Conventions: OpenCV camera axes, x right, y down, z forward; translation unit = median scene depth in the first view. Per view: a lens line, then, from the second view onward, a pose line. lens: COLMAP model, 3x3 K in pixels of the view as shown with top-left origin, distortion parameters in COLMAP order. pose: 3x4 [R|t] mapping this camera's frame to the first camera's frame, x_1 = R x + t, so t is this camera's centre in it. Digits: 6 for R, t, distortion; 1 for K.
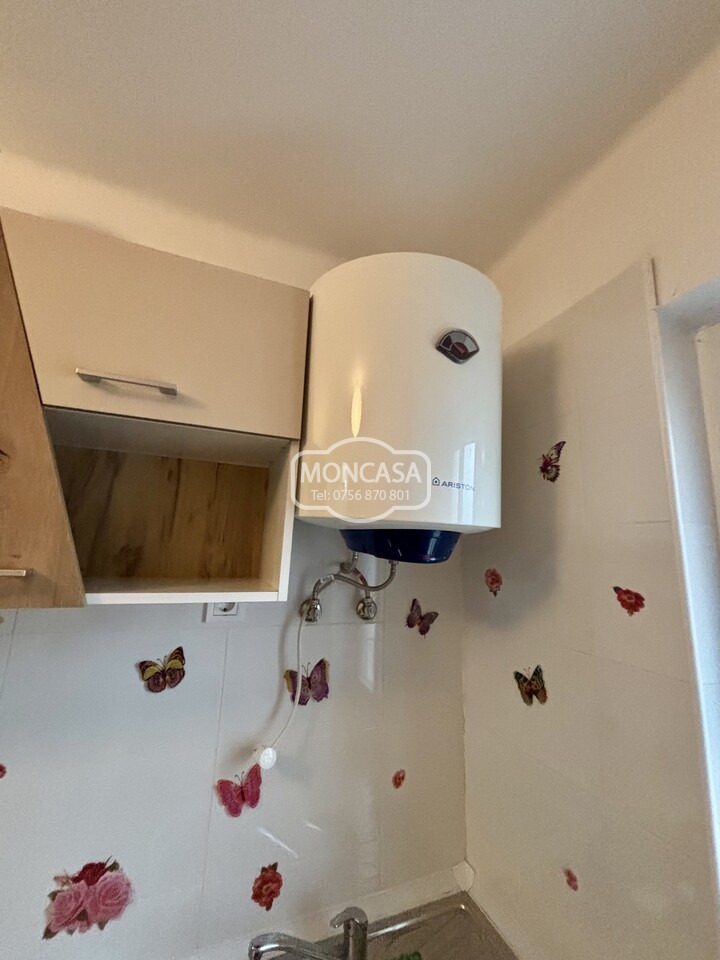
lens RADIAL K [[387.2, 0, 362.4], [0, 387.2, 479.2], [0, 0, 1]] dist [-0.007627, 0.005190]
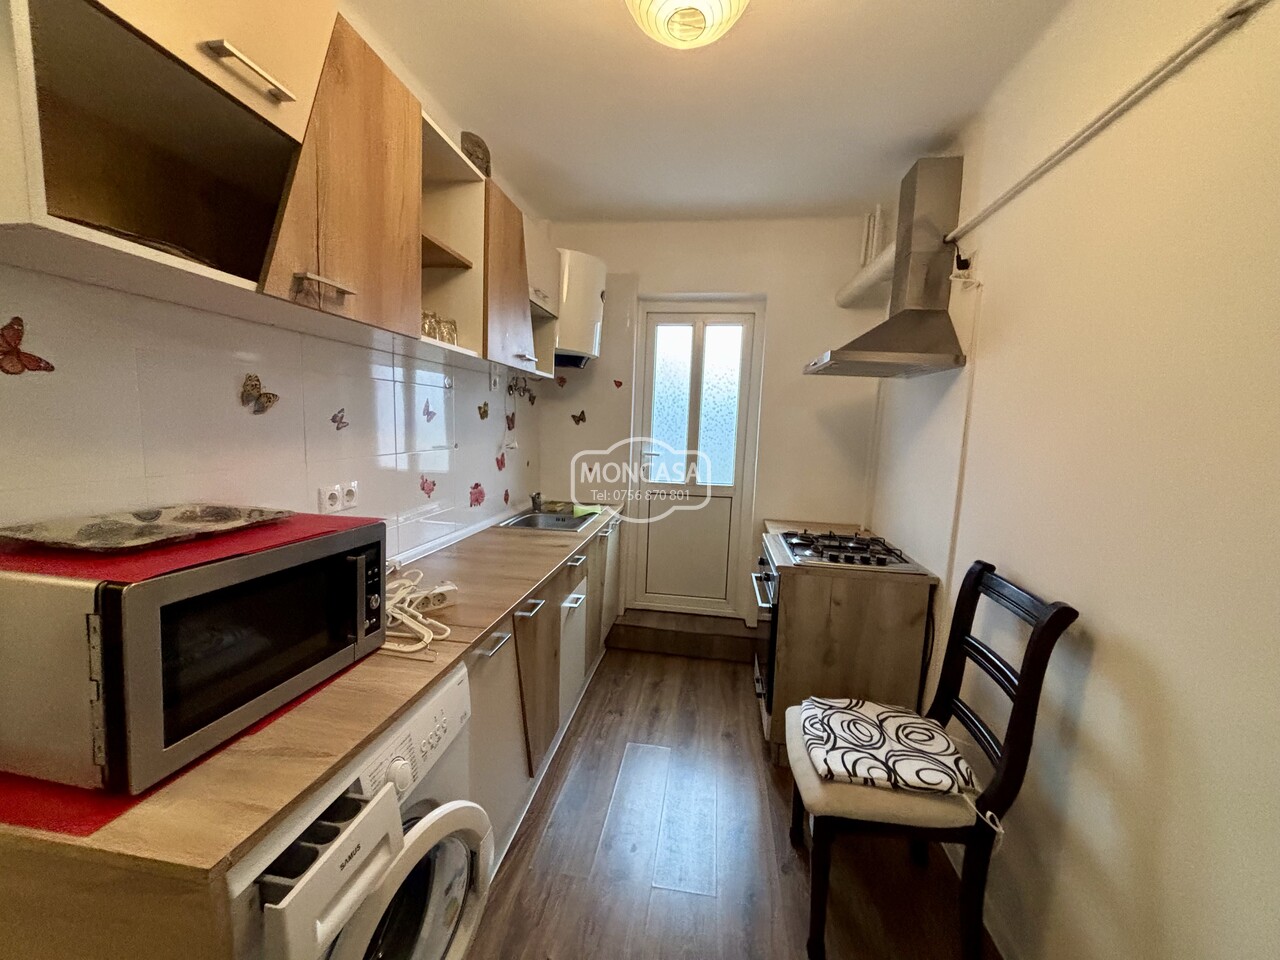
lens RADIAL K [[516.3, 0, 640.0], [0, 516.3, 480.0], [0, 0, 1]] dist [-0.007627, 0.005190]
pose [[0.498458, -0.111083, 0.859767, -2.536674], [-0.183273, 0.955838, 0.229750, 0.045370], [-0.847320, -0.272093, 0.456087, -1.135749]]
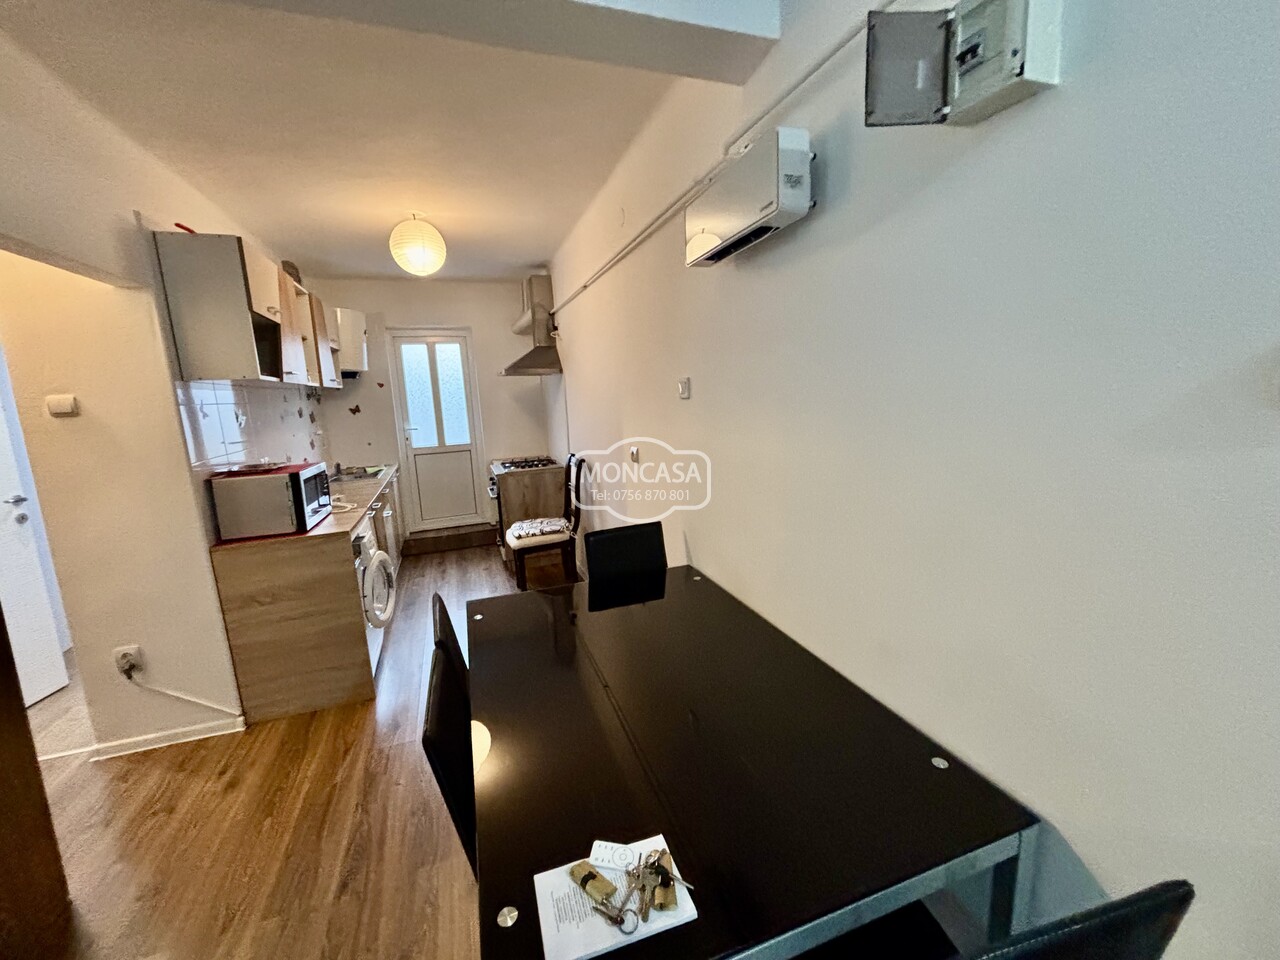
lens RADIAL K [[519.6, 0, 639.9], [0, 519.6, 475.9], [0, 0, 1]] dist [0.010332, -0.003246]
pose [[0.023576, -0.199040, 0.979708, -4.983098], [-0.140967, 0.969527, 0.200364, -0.305179], [-0.989734, -0.142830, -0.005201, -2.008517]]
